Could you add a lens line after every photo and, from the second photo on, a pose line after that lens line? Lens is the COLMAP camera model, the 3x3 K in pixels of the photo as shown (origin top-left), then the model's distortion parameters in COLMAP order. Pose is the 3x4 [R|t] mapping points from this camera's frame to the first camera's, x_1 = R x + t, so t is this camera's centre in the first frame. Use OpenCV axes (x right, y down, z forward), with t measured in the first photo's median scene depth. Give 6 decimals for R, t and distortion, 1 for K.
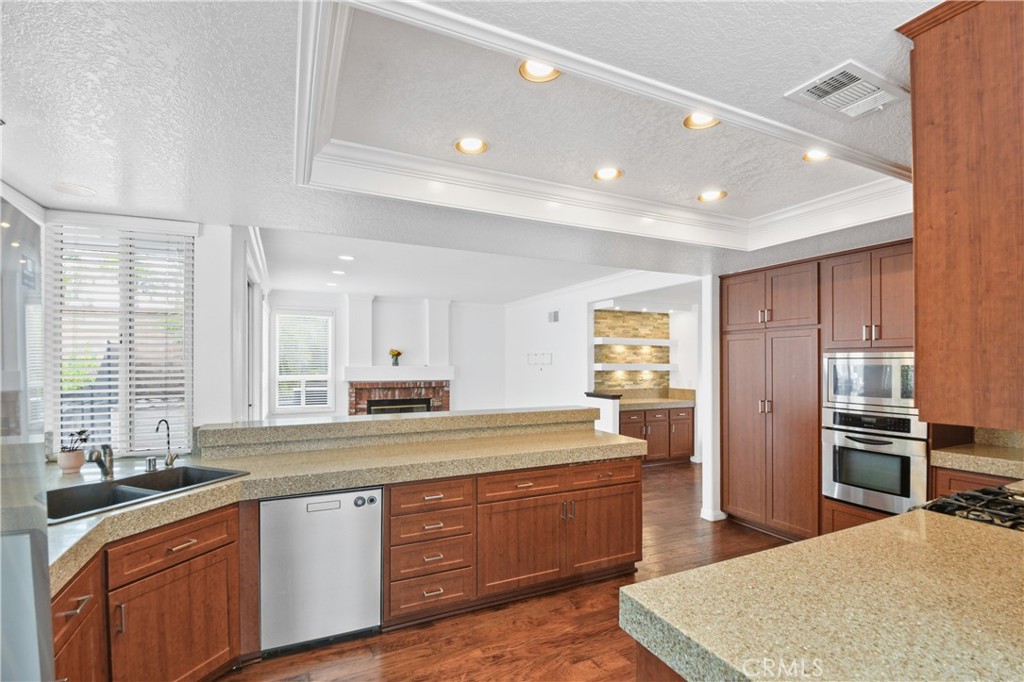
lens RADIAL K [[466.5, 0, 515.3], [0, 466.5, 361.4], [0, 0, 1]] dist [0.003188, -0.005347]
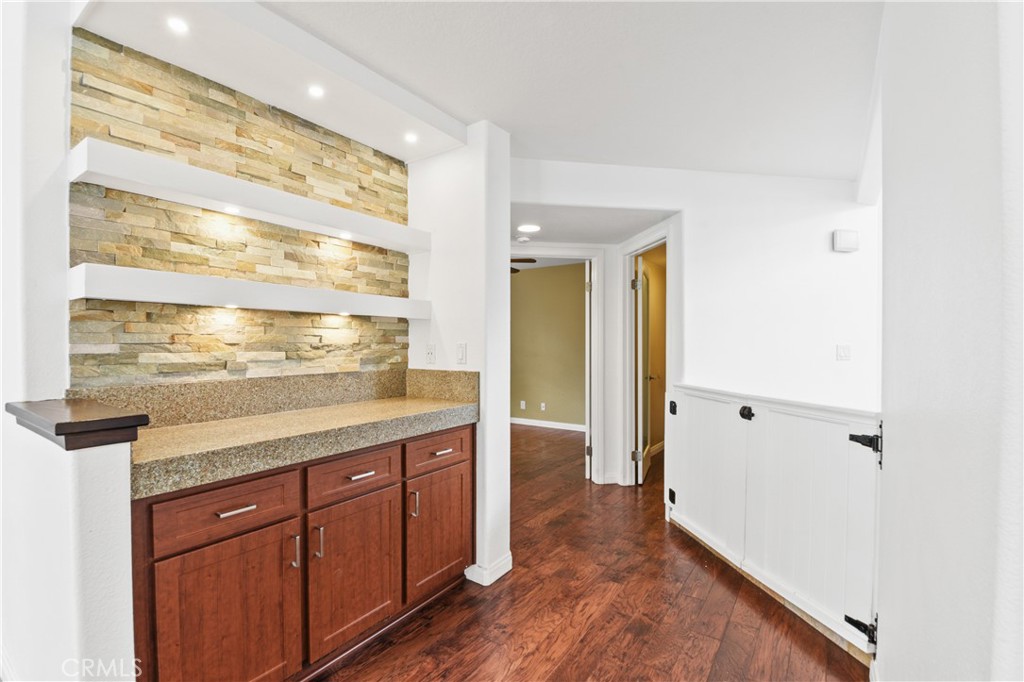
lens RADIAL K [[466.5, 0, 497.6], [0, 466.5, 342.3], [0, 0, 1]] dist [0.003188, -0.005347]
pose [[0.886524, -0.003267, 0.462671, 0.232144], [0.002589, 0.999994, 0.002100, 0.036811], [-0.462675, -0.000664, 0.886527, 0.670262]]
